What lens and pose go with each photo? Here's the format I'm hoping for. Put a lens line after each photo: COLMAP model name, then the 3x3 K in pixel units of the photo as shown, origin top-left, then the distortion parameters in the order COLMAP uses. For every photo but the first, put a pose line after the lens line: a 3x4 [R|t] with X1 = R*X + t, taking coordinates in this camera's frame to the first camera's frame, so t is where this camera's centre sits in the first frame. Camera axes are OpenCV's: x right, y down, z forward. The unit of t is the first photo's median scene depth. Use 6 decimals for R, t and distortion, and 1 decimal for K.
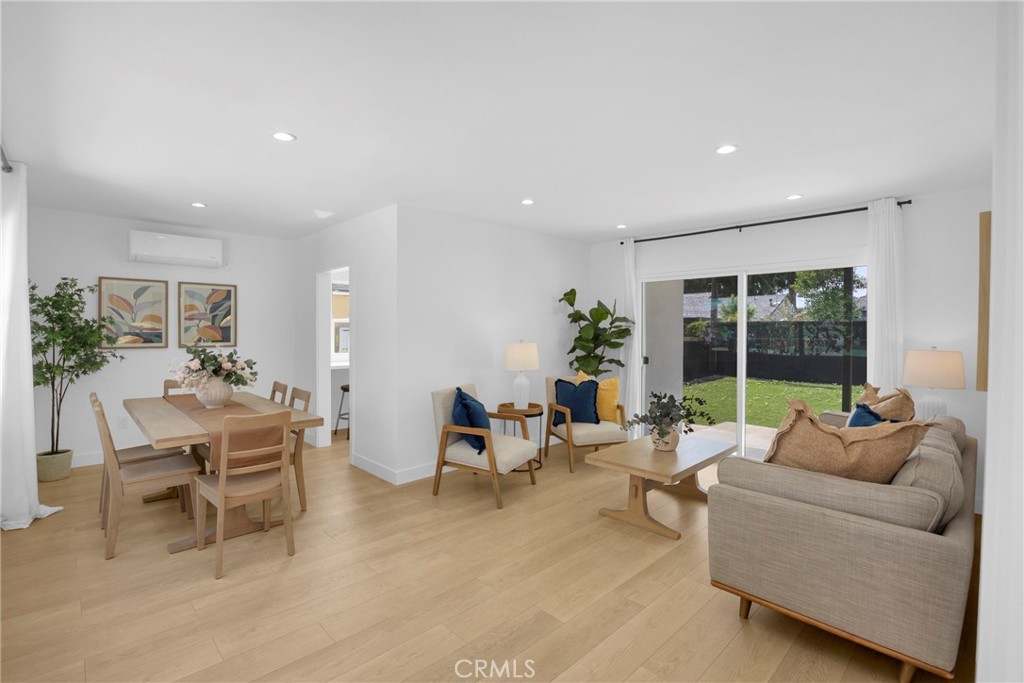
lens RADIAL K [[466.9, 0, 512.0], [0, 466.9, 341.5], [0, 0, 1]] dist [-0.002594, -0.000429]
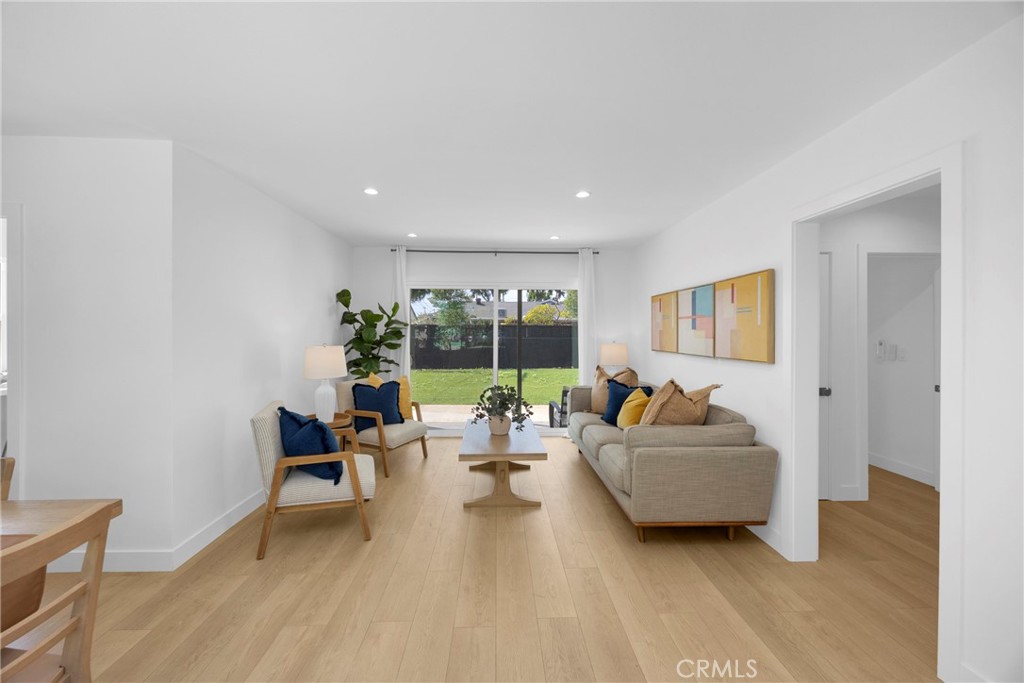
lens RADIAL K [[388.2, 0, 507.5], [0, 388.2, 336.7], [0, 0, 1]] dist [-0.000622, -0.000053]
pose [[0.671769, -0.012930, 0.740648, -0.344317], [0.020425, 0.999791, -0.001072, -0.009227], [-0.740479, 0.015848, 0.671893, 0.296534]]
